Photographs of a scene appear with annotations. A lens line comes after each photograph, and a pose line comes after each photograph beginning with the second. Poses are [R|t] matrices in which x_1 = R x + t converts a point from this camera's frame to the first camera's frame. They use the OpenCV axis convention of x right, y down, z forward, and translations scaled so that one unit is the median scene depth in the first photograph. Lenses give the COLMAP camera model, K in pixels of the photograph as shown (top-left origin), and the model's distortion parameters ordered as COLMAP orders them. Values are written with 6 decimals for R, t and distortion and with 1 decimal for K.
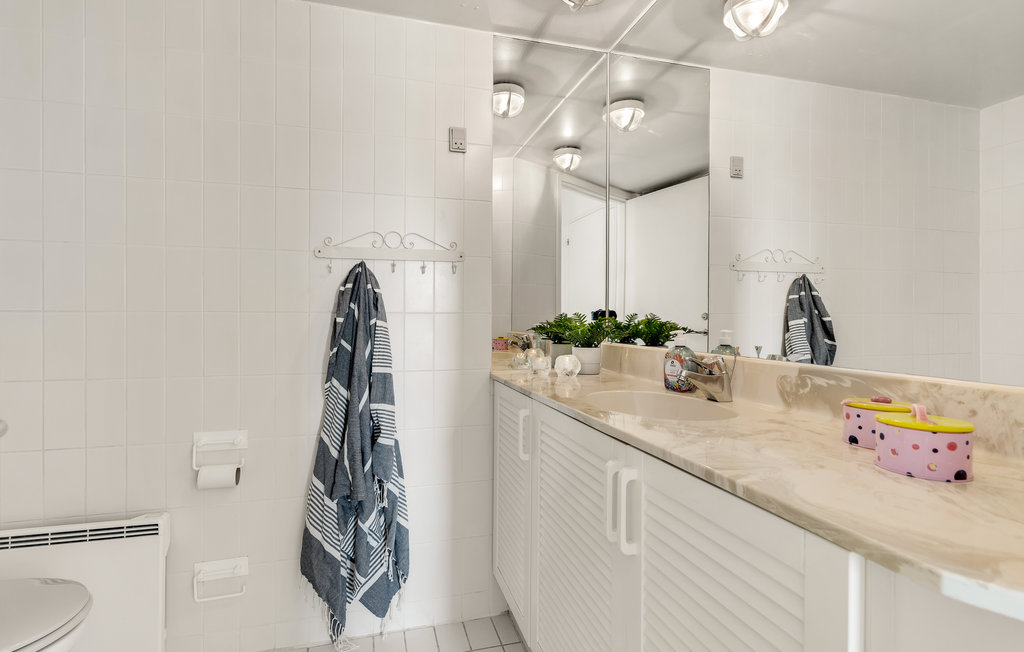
lens RADIAL K [[472.5, 0, 510.9], [0, 472.5, 321.3], [0, 0, 1]] dist [-0.022175, -0.000500]
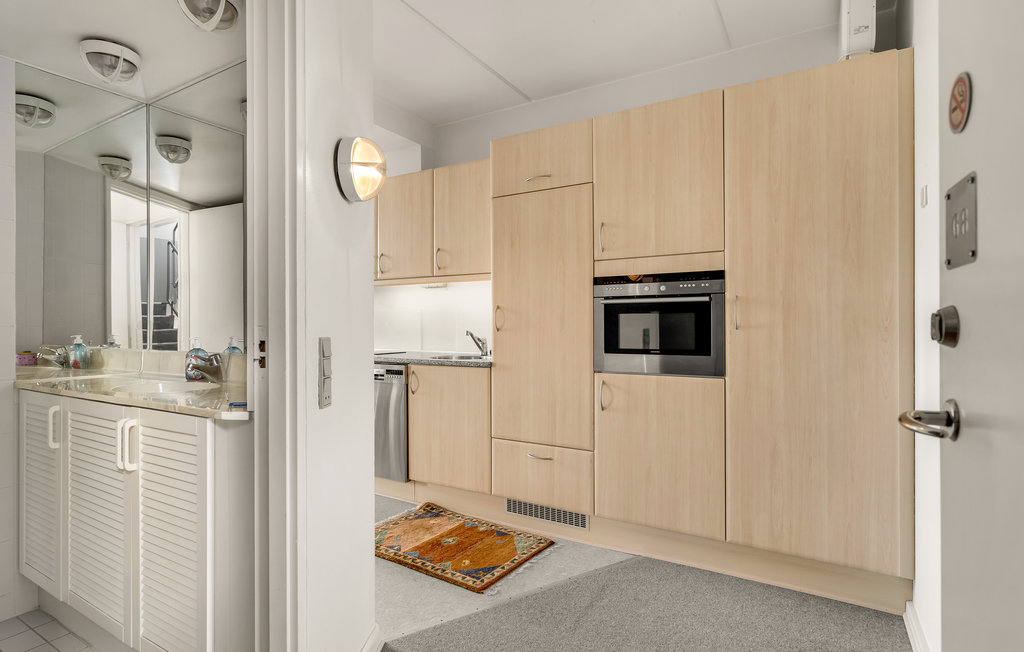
lens RADIAL K [[528.4, 0, 488.2], [0, 528.4, 319.2], [0, 0, 1]] dist [-0.002429, 0.000751]
pose [[0.763639, -0.005559, 0.645620, 0.005574], [0.018288, 0.999748, -0.013022, 0.001676], [-0.645385, 0.021751, 0.763548, -0.754879]]
